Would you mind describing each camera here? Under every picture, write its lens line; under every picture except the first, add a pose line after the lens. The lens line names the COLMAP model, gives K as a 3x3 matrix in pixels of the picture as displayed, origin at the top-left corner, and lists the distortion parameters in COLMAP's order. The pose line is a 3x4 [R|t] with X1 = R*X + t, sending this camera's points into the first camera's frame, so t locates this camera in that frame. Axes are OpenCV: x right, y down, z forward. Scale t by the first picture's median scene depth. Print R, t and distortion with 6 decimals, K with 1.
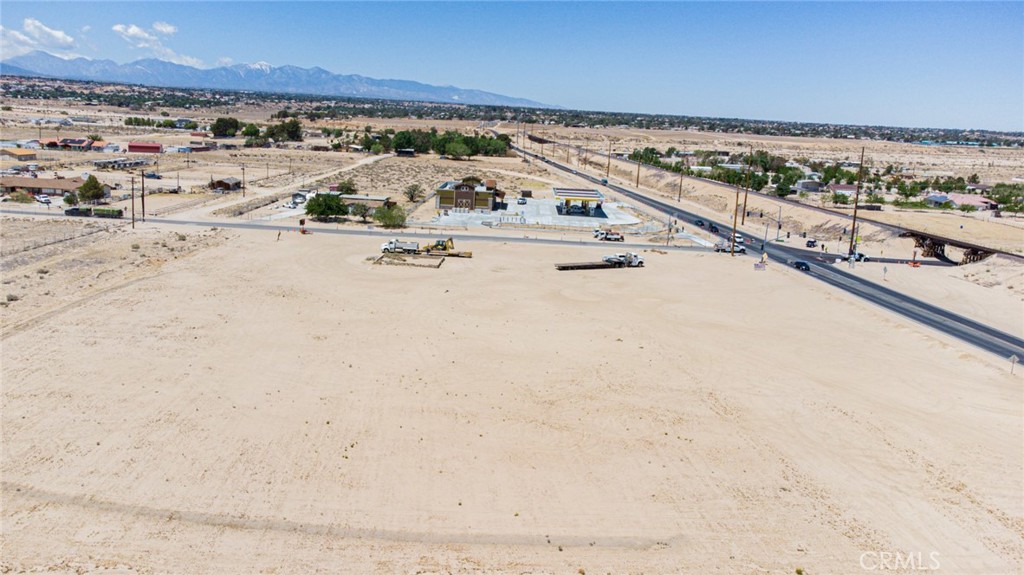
lens RADIAL K [[779.7, 0, 507.8], [0, 779.7, 286.0], [0, 0, 1]] dist [0.016139, 0.067119]
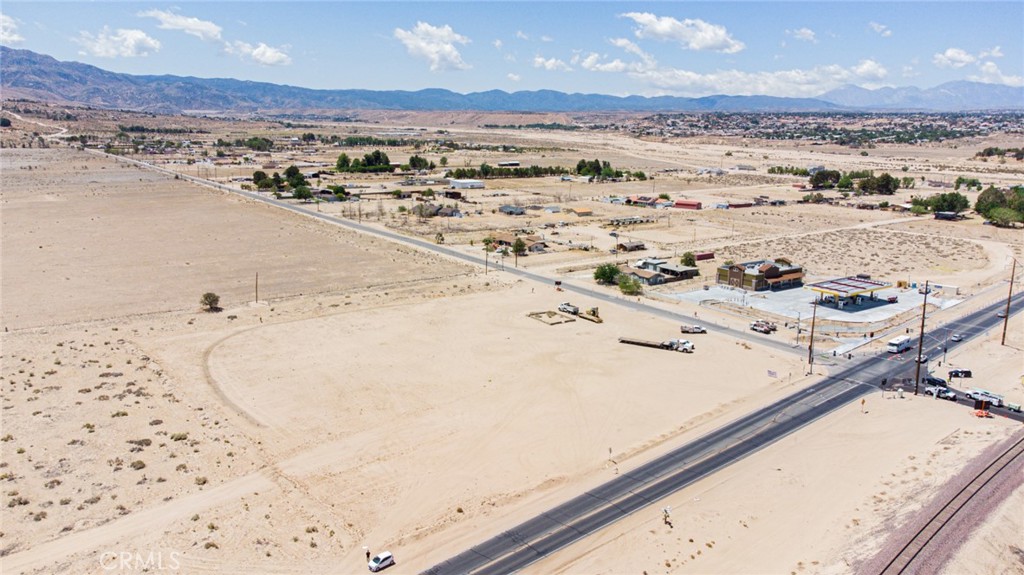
lens RADIAL K [[786.8, 0, 504.8], [0, 786.8, 287.9], [0, 0, 1]] dist [0.011886, 0.079532]
pose [[0.601026, 0.132207, -0.788219, 1.026432], [-0.155362, 0.986737, 0.047040, -0.148706], [0.783984, 0.094187, 0.613594, -0.024561]]
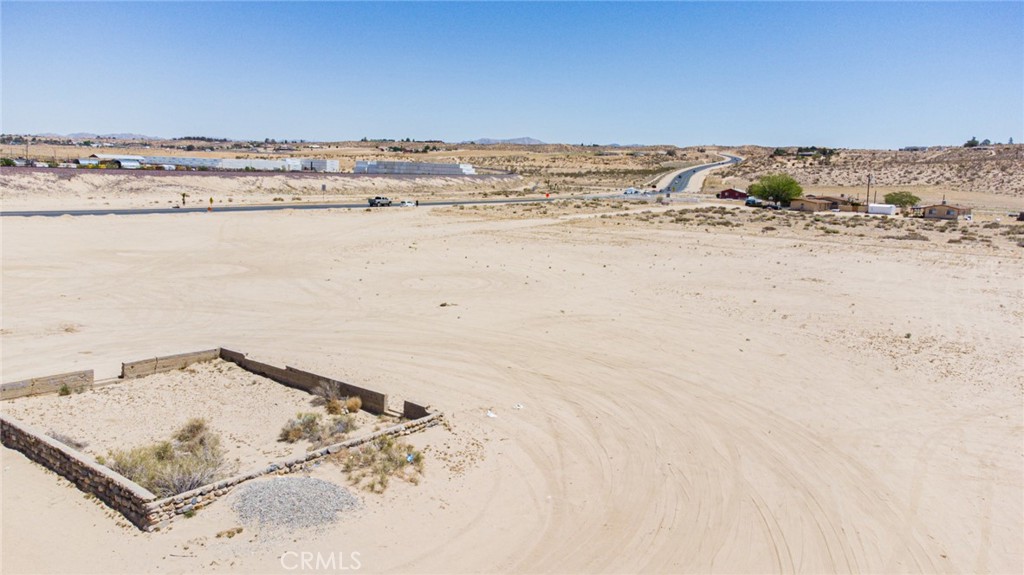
lens RADIAL K [[779.7, 0, 507.8], [0, 779.7, 286.0], [0, 0, 1]] dist [0.016139, 0.067119]
pose [[-0.808723, -0.162381, 0.565332, -0.264451], [0.051626, 0.937832, 0.343228, -0.108731], [-0.585920, 0.306762, -0.750063, 1.071513]]
